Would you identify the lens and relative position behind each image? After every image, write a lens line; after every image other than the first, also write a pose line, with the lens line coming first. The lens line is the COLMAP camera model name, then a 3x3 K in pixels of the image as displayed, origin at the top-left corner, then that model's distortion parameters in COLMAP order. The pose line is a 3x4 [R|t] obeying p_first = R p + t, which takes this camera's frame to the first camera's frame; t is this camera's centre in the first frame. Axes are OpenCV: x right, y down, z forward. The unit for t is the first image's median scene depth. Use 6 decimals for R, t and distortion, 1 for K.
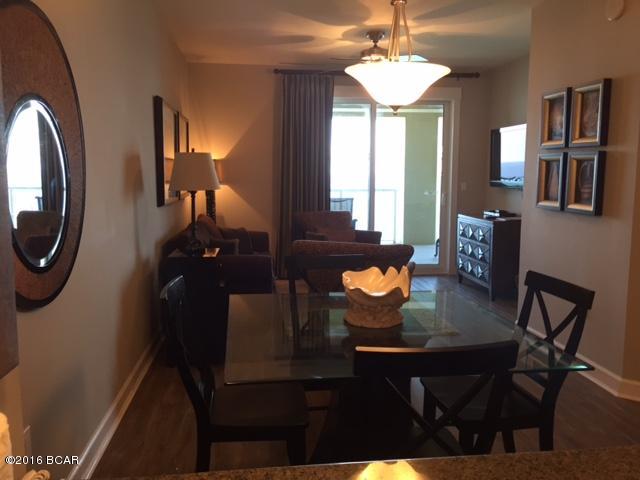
lens RADIAL K [[552.0, 0, 302.7], [0, 552.0, 238.6], [0, 0, 1]] dist [0.055650, -0.002691]
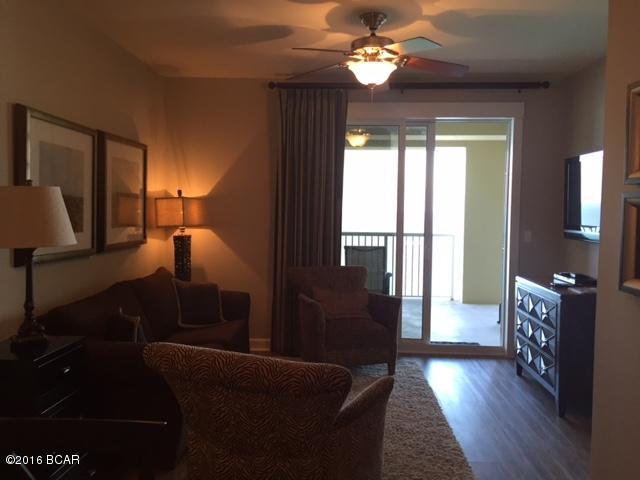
lens RADIAL K [[529.9, 0, 320.0], [0, 529.9, 240.0], [0, 0, 1]] dist [0.047583, -0.002737]
pose [[0.987495, 0.021036, -0.156243, 0.190507], [-0.030412, 0.997861, -0.057859, -0.060138], [0.154692, 0.061887, 0.986022, 0.391930]]
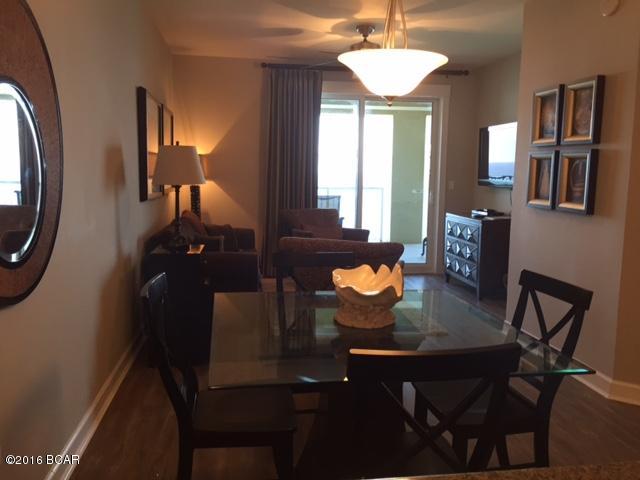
lens RADIAL K [[552.0, 0, 302.7], [0, 552.0, 238.6], [0, 0, 1]] dist [0.055650, -0.002691]
pose [[0.999592, 0.008604, 0.027223, -0.003675], [-0.008682, 0.999959, 0.002721, 0.002122], [-0.027198, -0.002956, 0.999626, 0.021941]]
